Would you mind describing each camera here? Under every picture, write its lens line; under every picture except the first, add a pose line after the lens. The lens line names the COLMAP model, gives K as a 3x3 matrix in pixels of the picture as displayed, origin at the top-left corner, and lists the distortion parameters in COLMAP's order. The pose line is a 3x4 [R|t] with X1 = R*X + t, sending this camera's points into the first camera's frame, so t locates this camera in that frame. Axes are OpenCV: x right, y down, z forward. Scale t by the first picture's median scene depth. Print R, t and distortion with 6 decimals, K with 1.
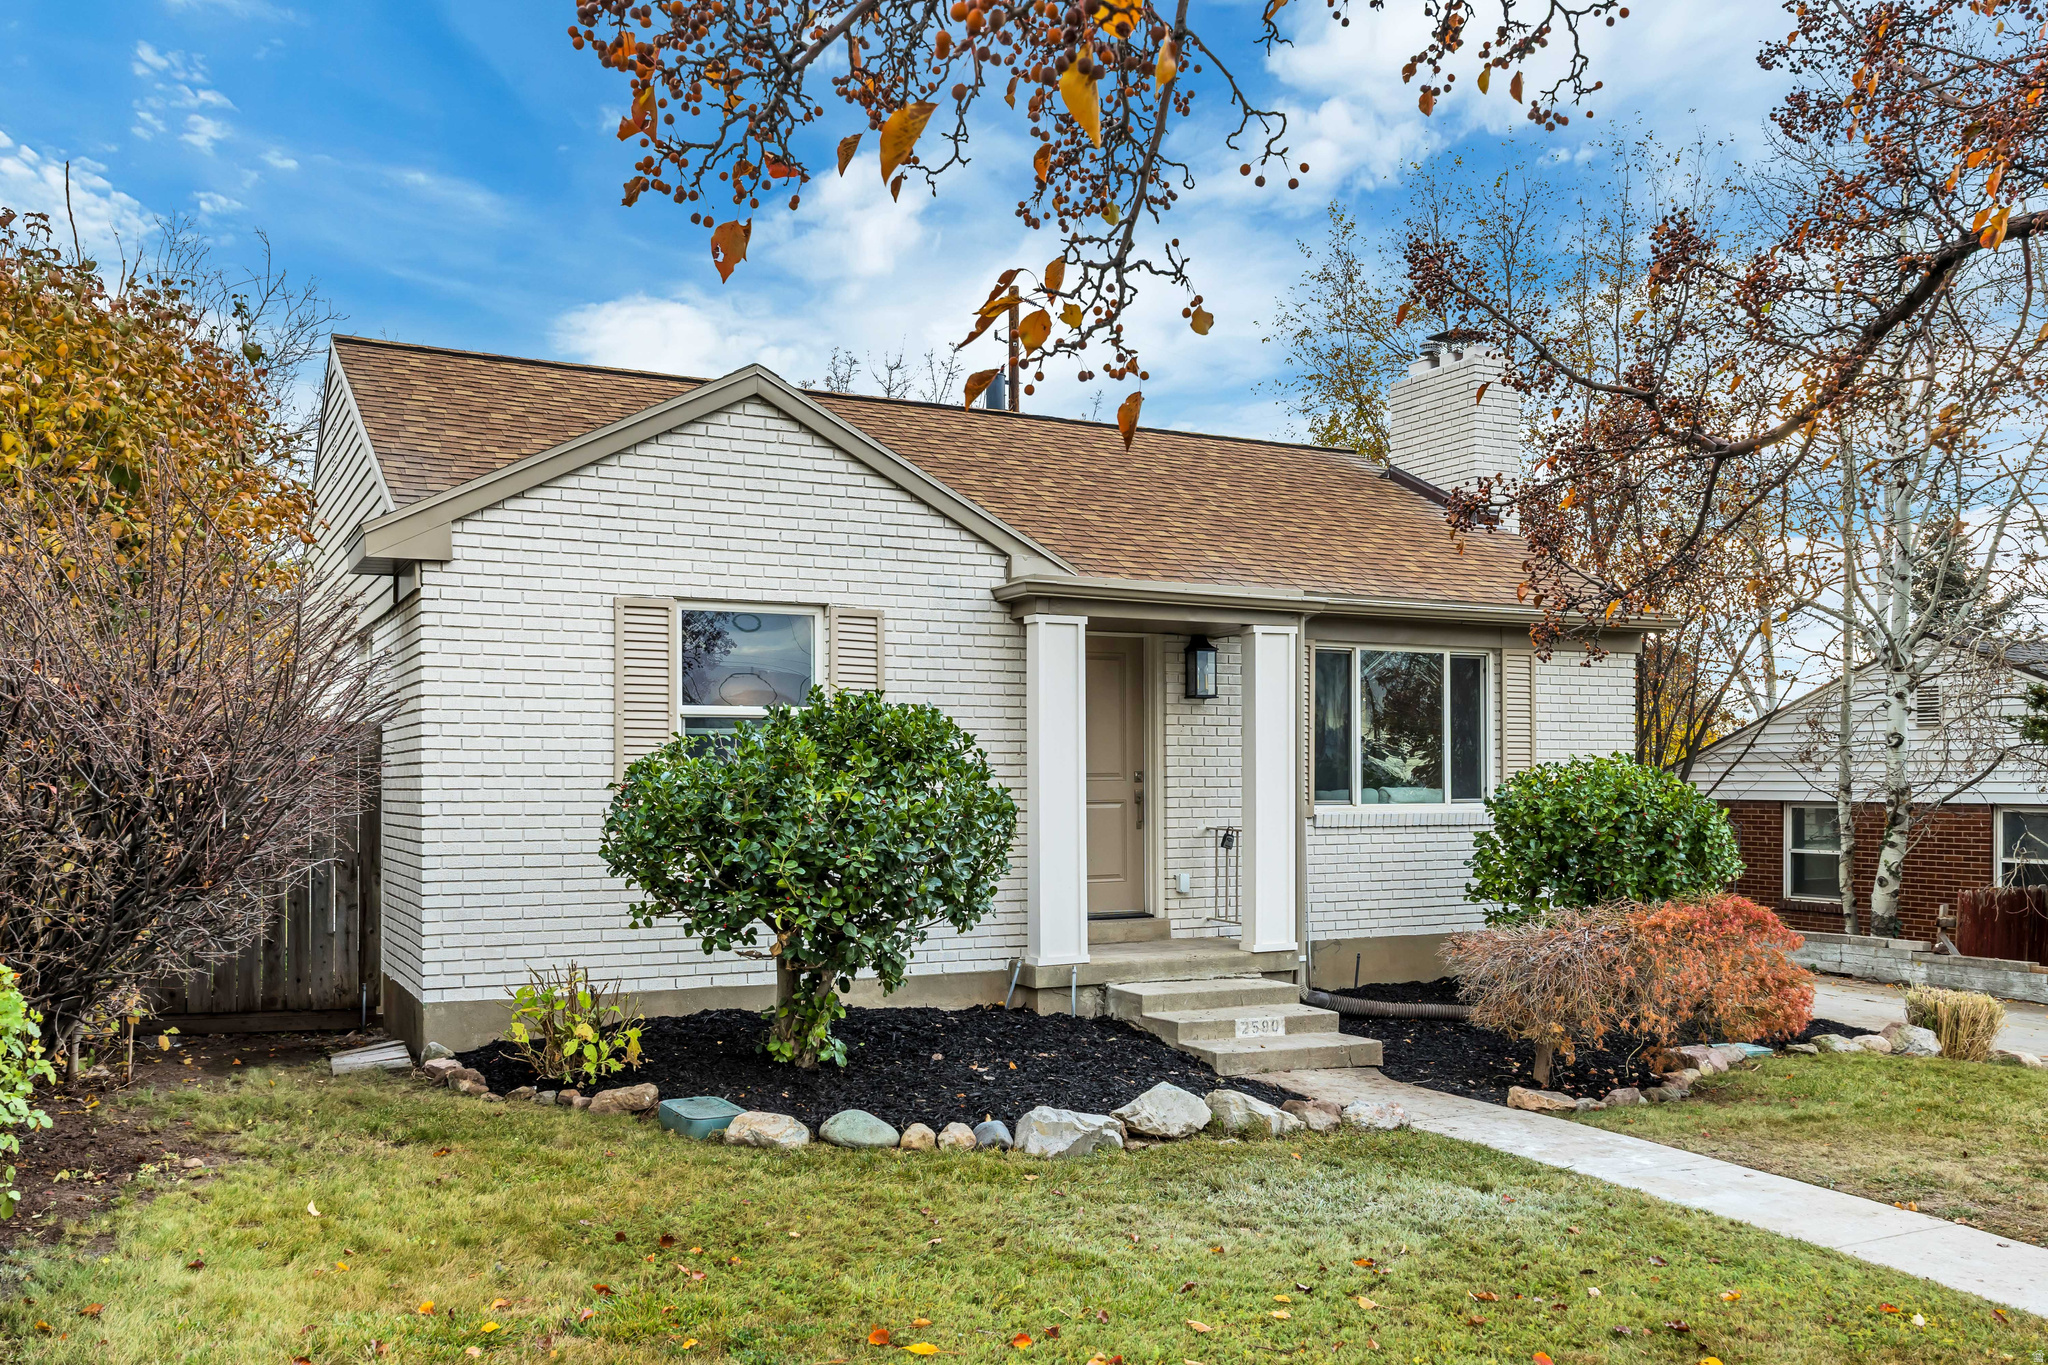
lens RADIAL K [[1699.6, 0, 1024.3], [0, 1699.6, 781.7], [0, 0, 1]] dist [-0.000104, -0.000254]
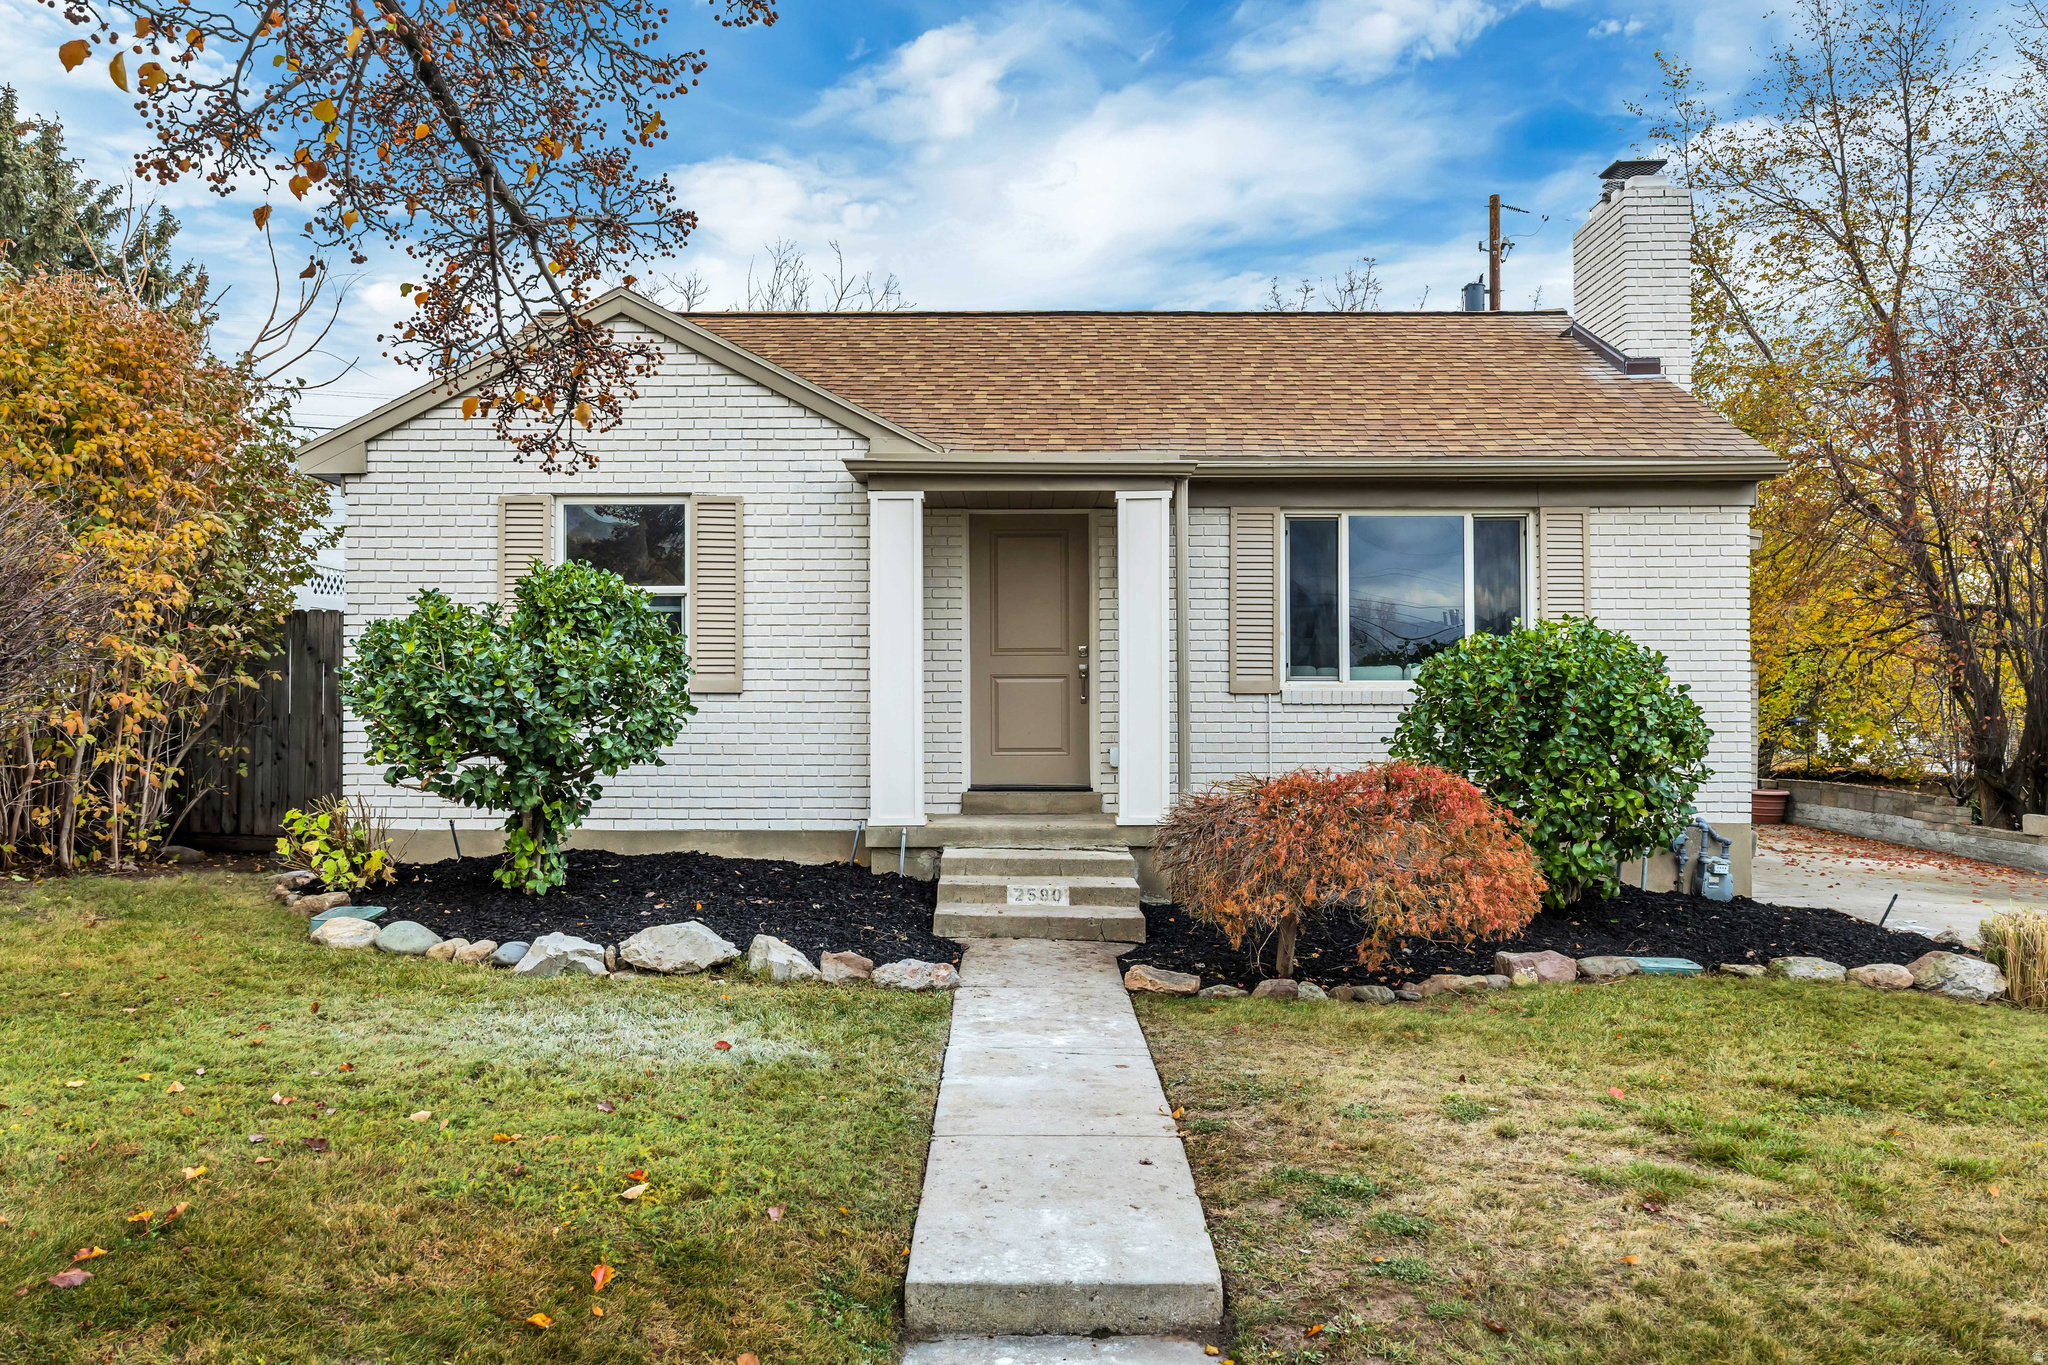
lens RADIAL K [[1576.8, 0, 1024.0], [0, 1576.8, 682.5], [0, 0, 1]] dist [-0.010407, -0.002429]
pose [[0.884386, -0.003647, -0.466742, 0.546161], [-0.002800, 0.999910, -0.013118, 0.032144], [0.466748, 0.012908, 0.884296, 0.181311]]
